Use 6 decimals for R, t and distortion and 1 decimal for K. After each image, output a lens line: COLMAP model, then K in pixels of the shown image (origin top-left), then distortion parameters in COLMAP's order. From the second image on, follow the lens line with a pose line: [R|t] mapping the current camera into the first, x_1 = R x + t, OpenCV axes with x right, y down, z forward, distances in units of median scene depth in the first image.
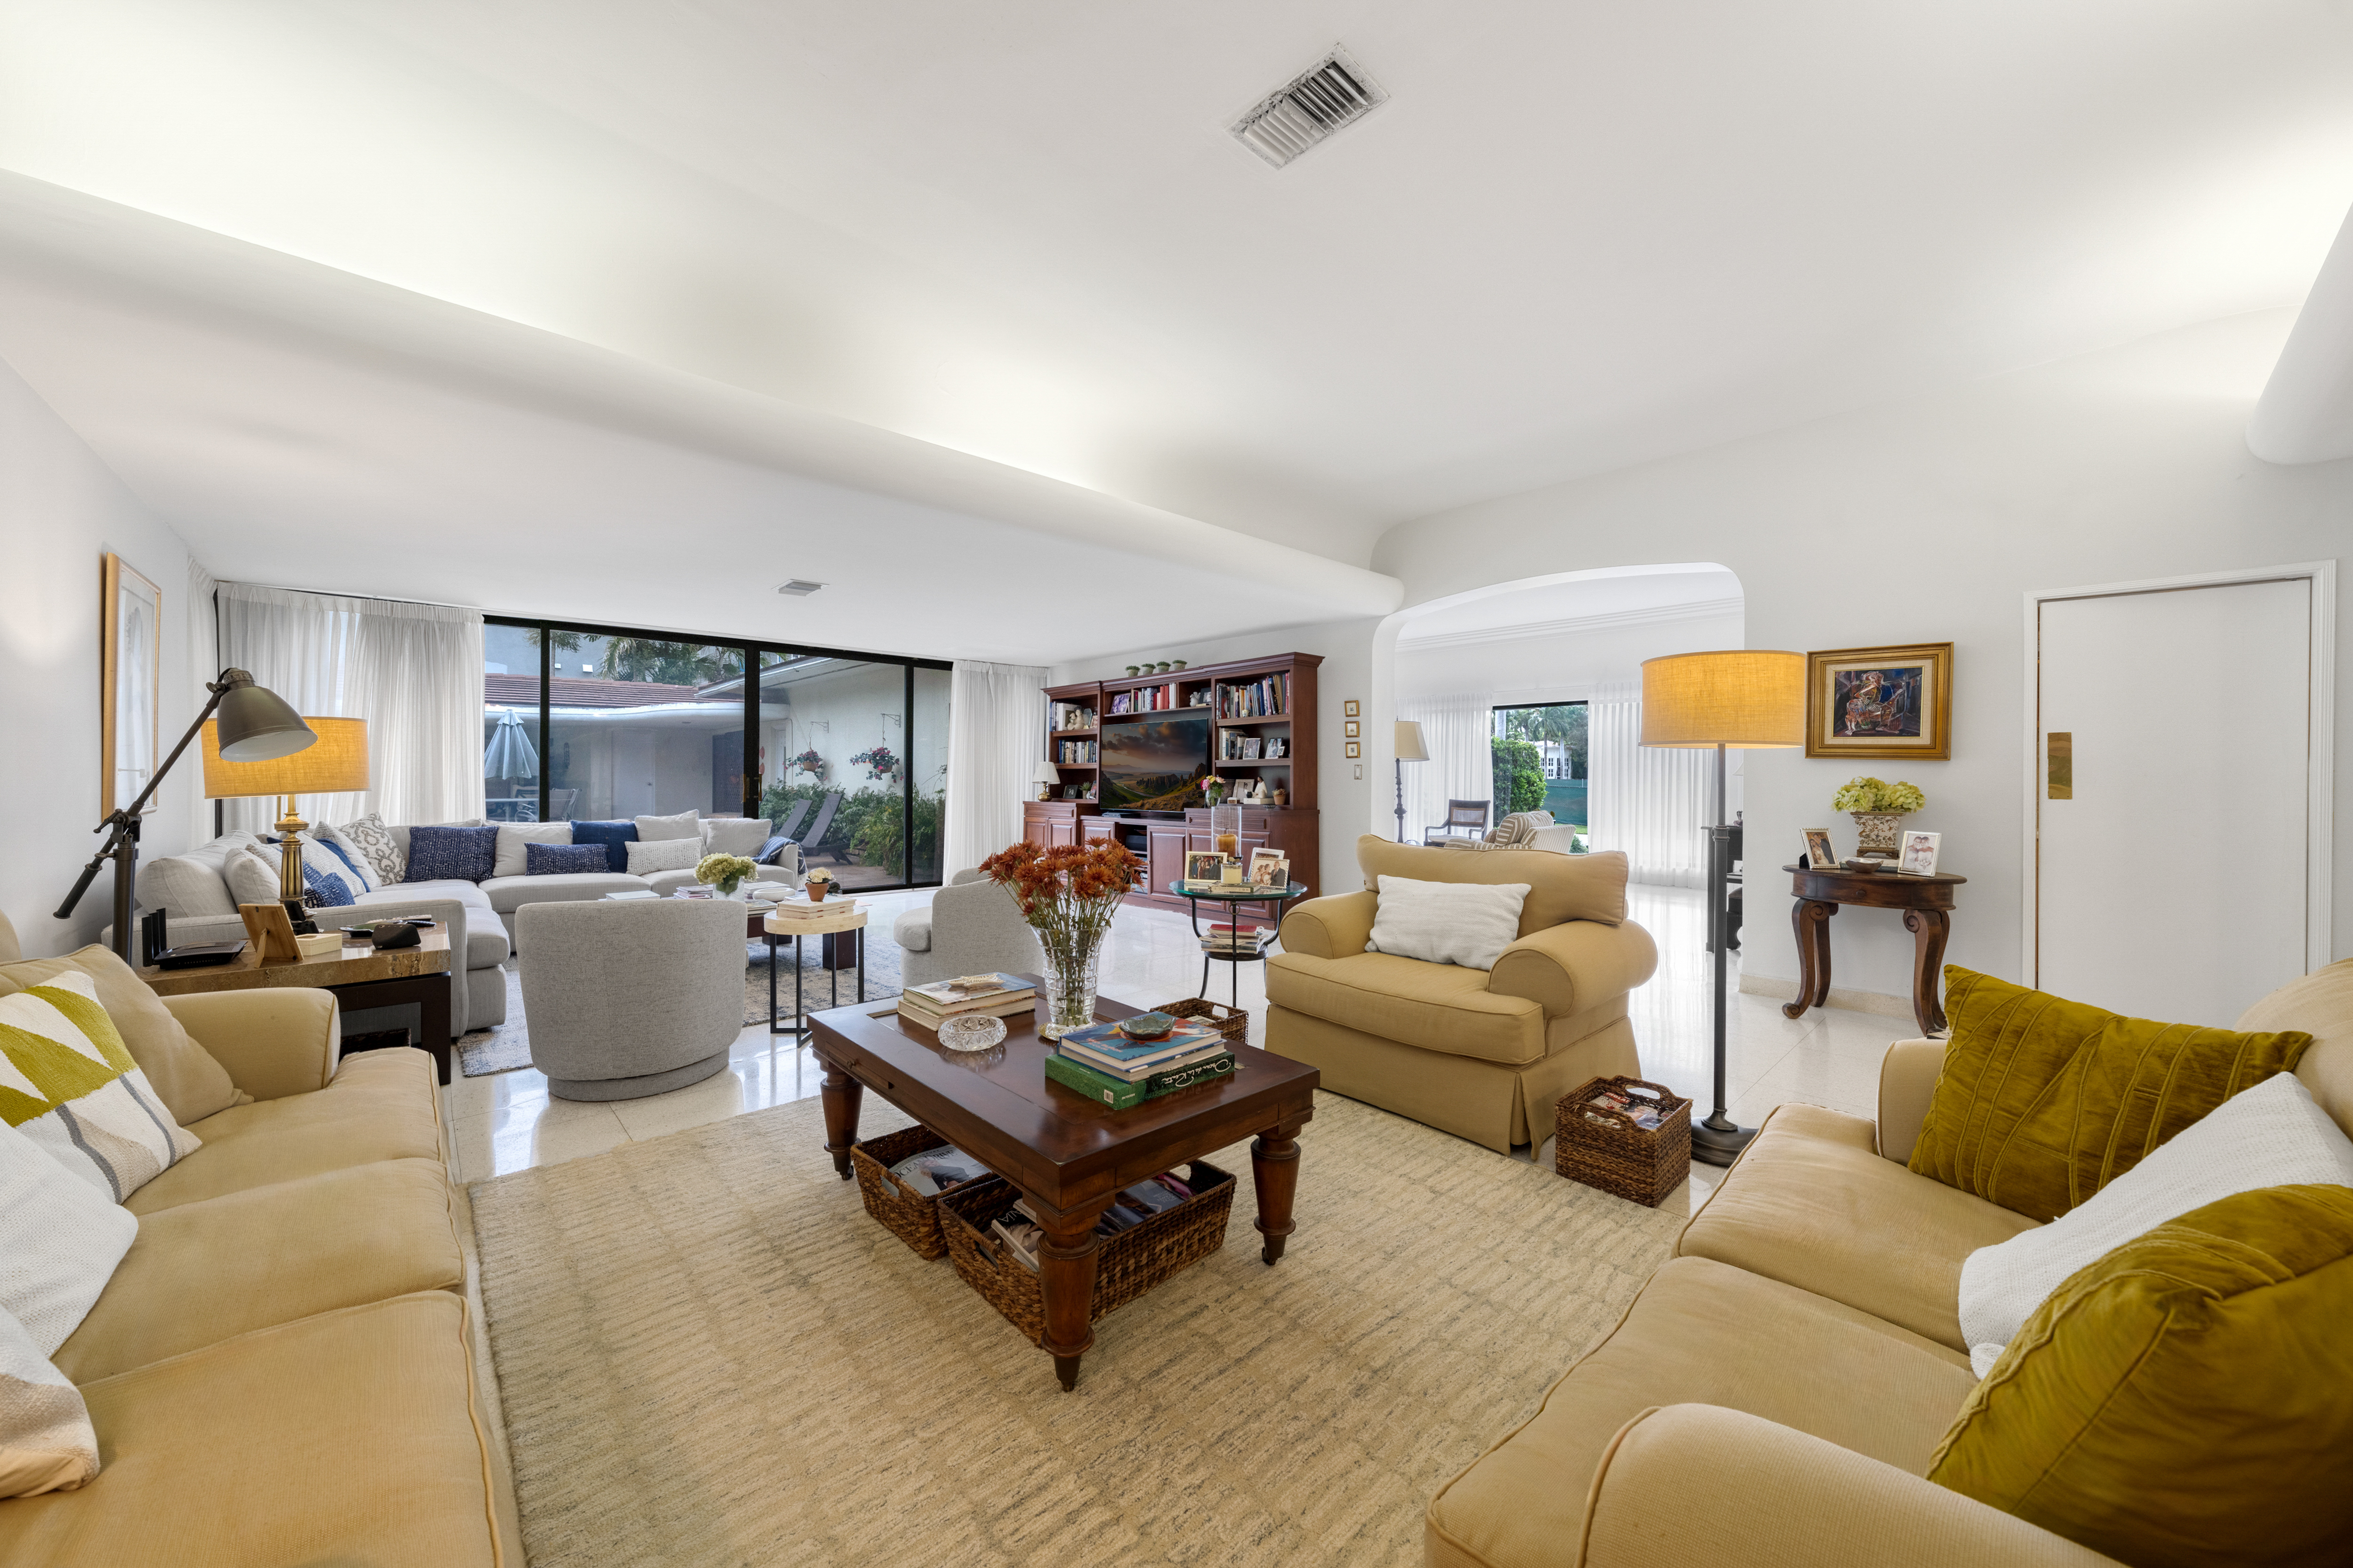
lens RADIAL K [[852.7, 0, 1166.3], [0, 852.7, 769.9], [0, 0, 1]] dist [0.000382, 0.000169]
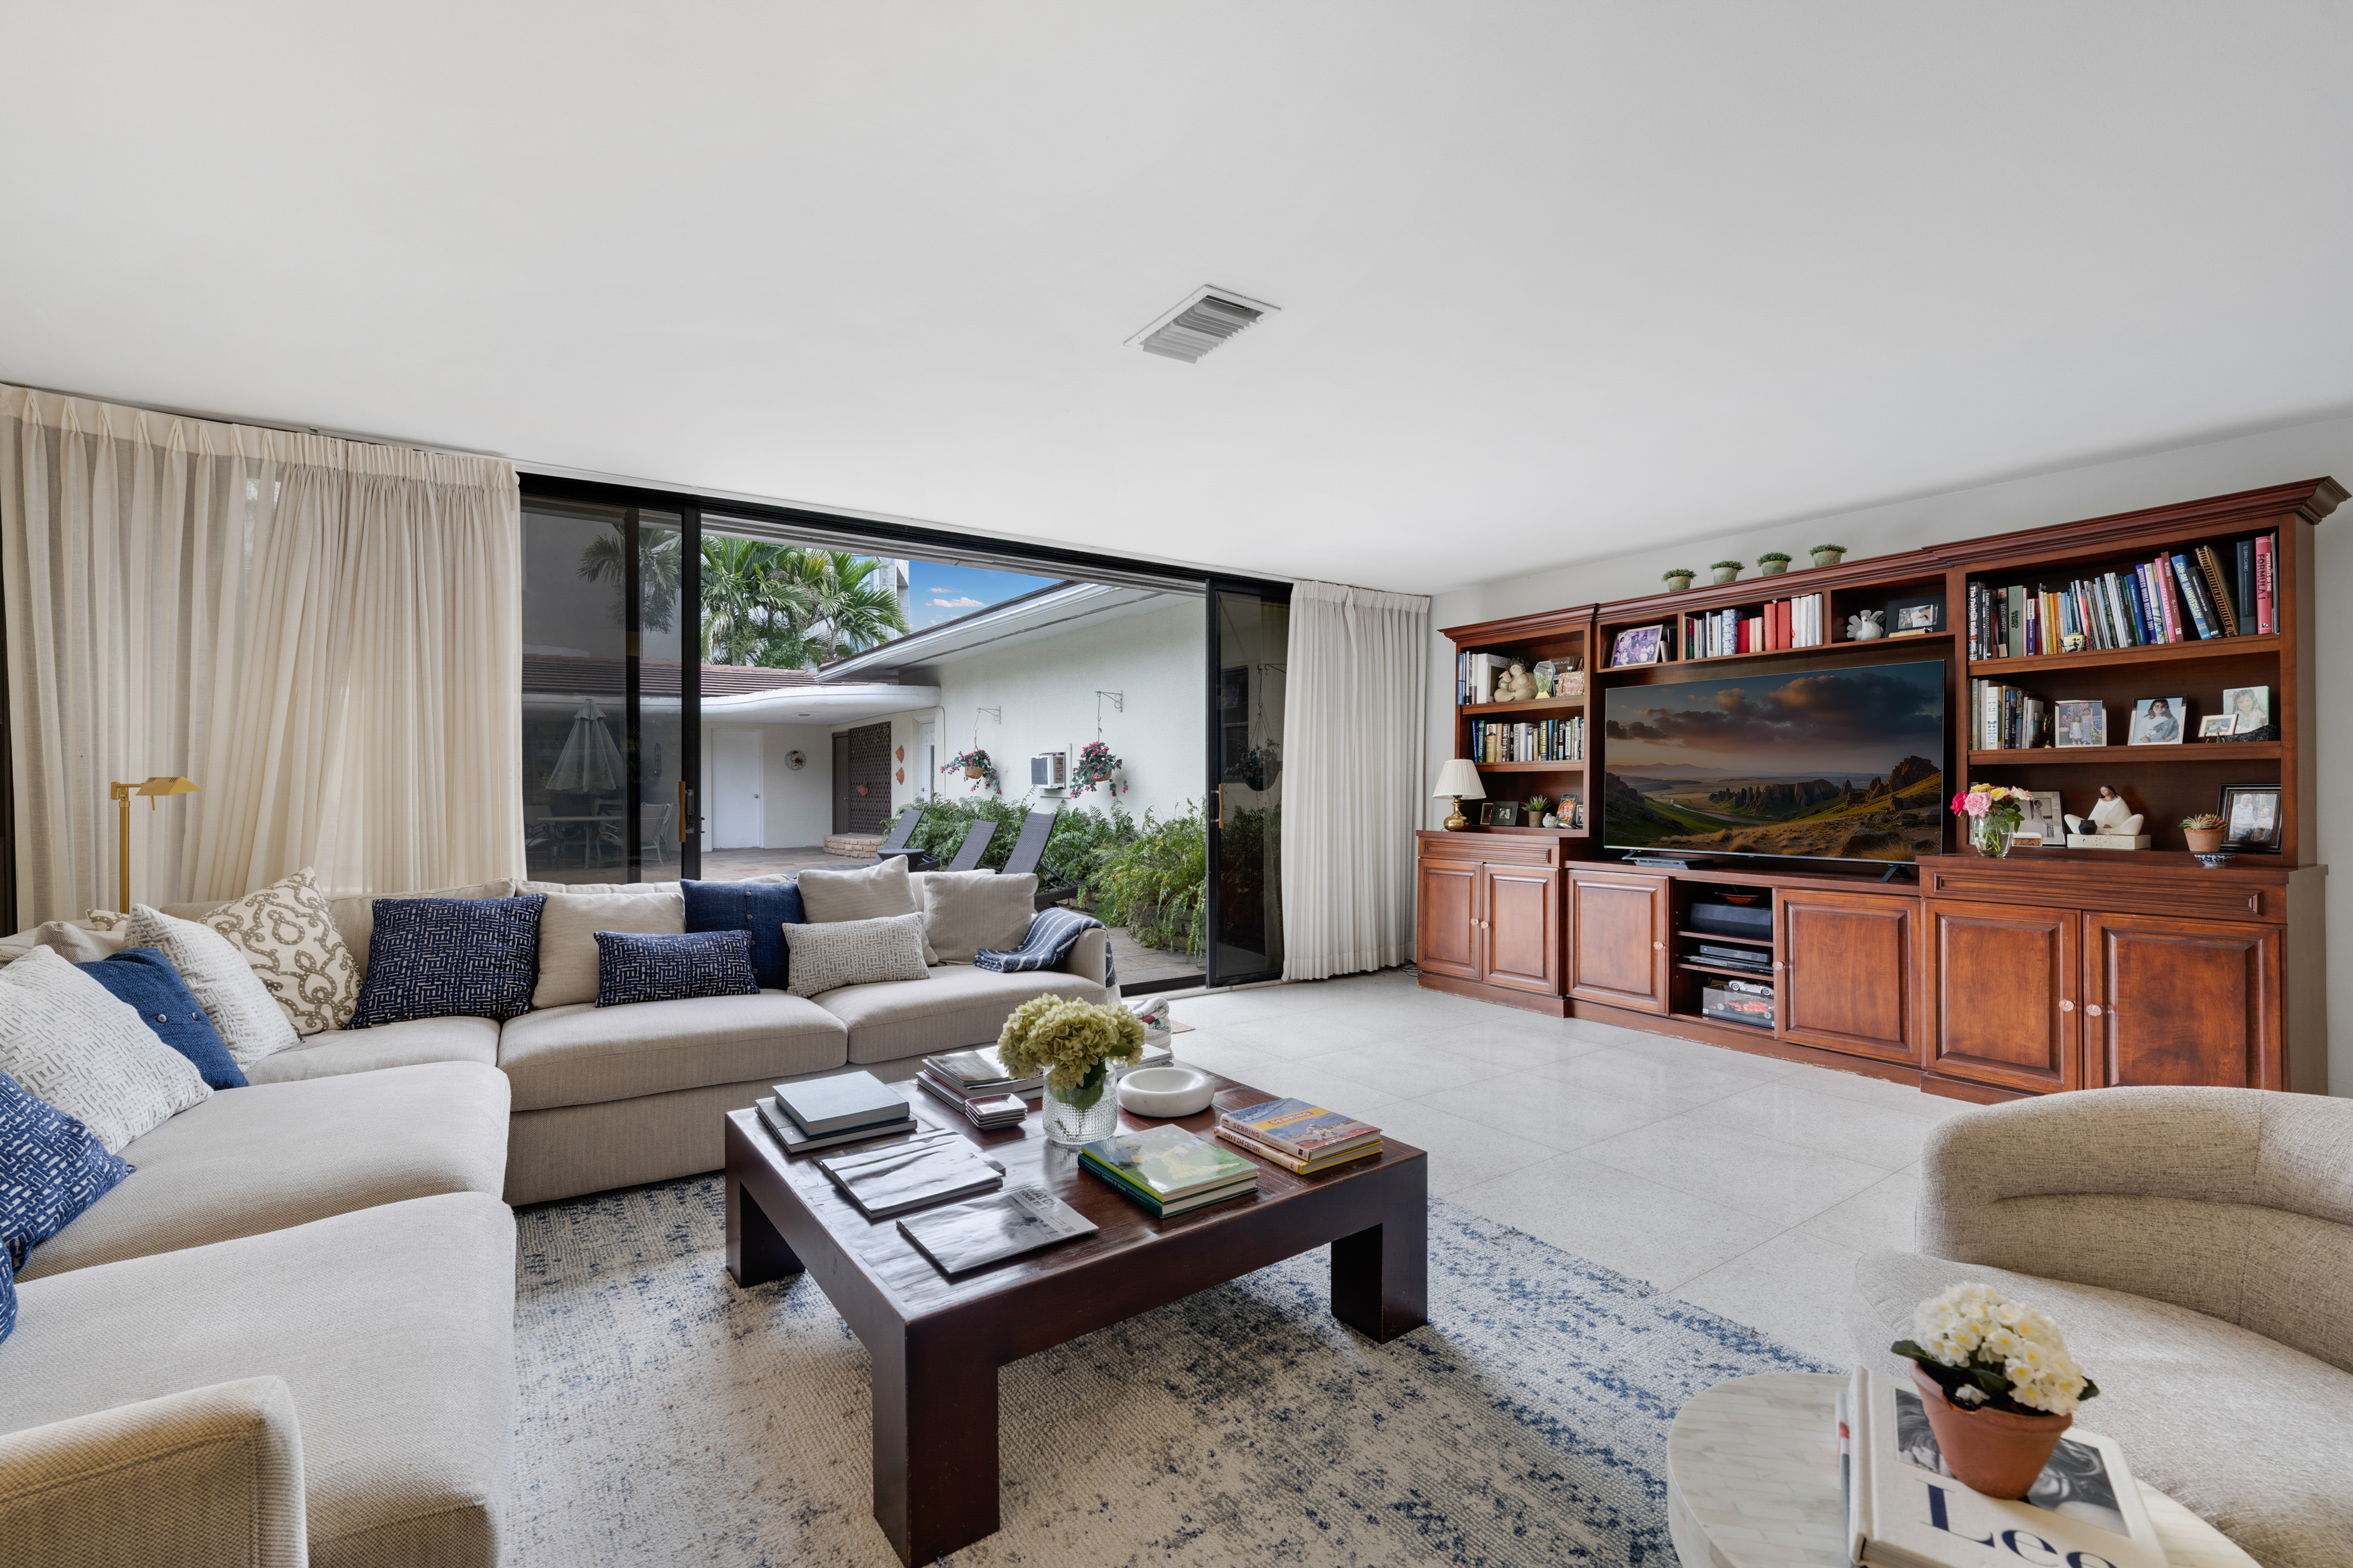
lens RADIAL K [[992.5, 0, 1160.6], [0, 992.5, 783.2], [0, 0, 1]] dist [-0.001925, -0.000199]
pose [[0.990163, -0.004281, -0.139850, -0.255889], [0.005282, 0.999963, 0.006790, 0.000528], [0.139816, -0.007462, 0.990149, 0.351710]]
